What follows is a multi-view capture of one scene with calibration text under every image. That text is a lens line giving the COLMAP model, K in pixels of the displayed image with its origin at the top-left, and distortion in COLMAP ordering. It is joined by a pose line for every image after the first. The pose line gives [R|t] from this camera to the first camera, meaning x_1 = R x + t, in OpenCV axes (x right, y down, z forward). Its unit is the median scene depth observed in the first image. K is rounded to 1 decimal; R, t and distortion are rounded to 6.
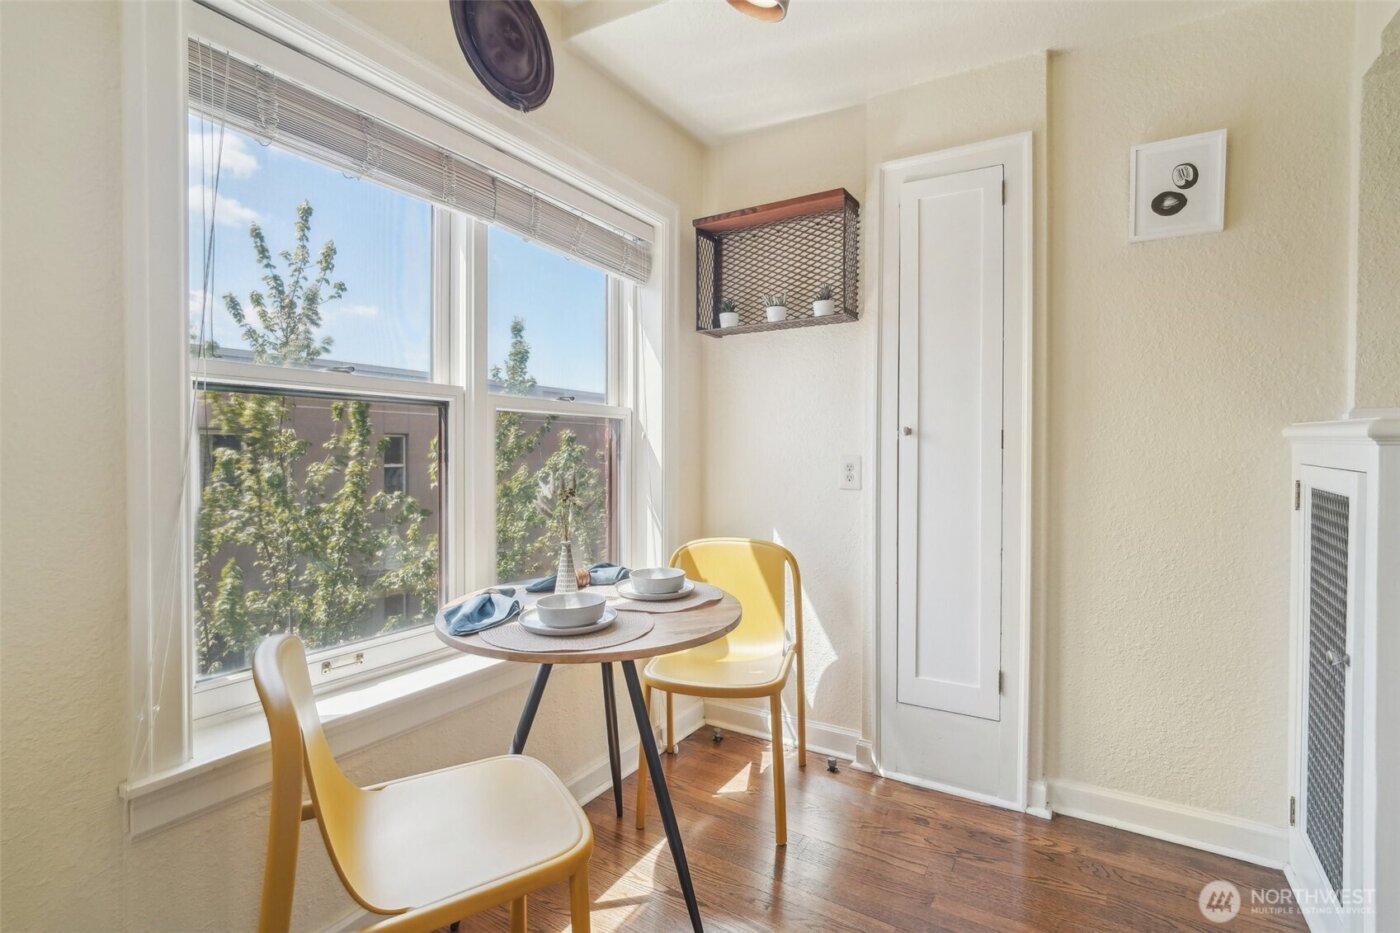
lens RADIAL K [[658.6, 0, 696.1], [0, 658.6, 457.9], [0, 0, 1]] dist [-0.005901, 0.002436]
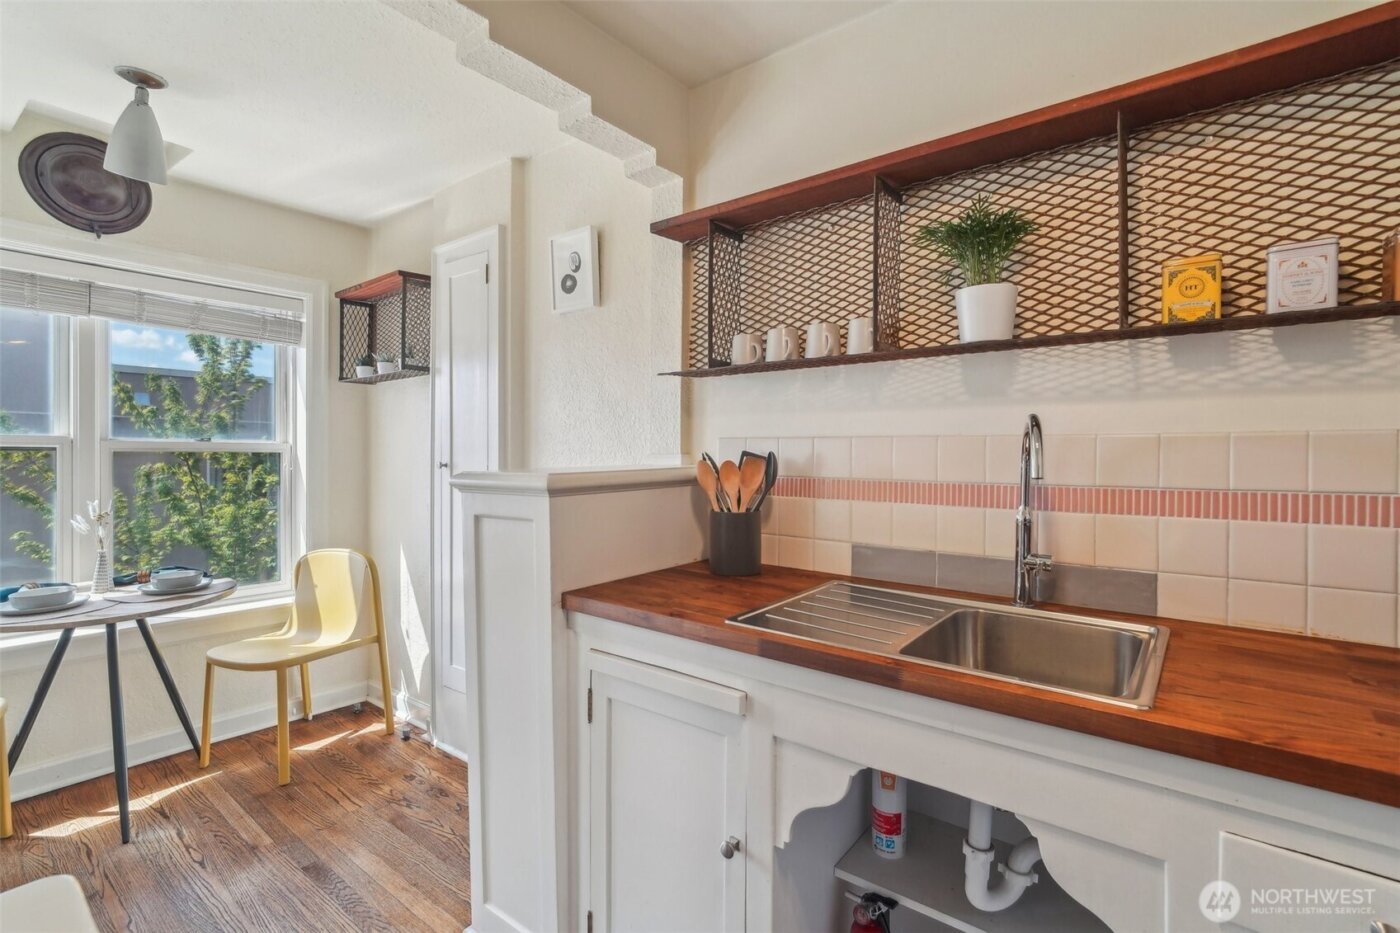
lens RADIAL K [[658.6, 0, 705.4], [0, 658.6, 463.1], [0, 0, 1]] dist [-0.005901, 0.002436]
pose [[0.991594, 0.004762, -0.129299, 0.968235], [-0.005782, 0.999955, -0.007513, -0.037858], [0.129257, 0.008198, 0.991577, -0.158165]]
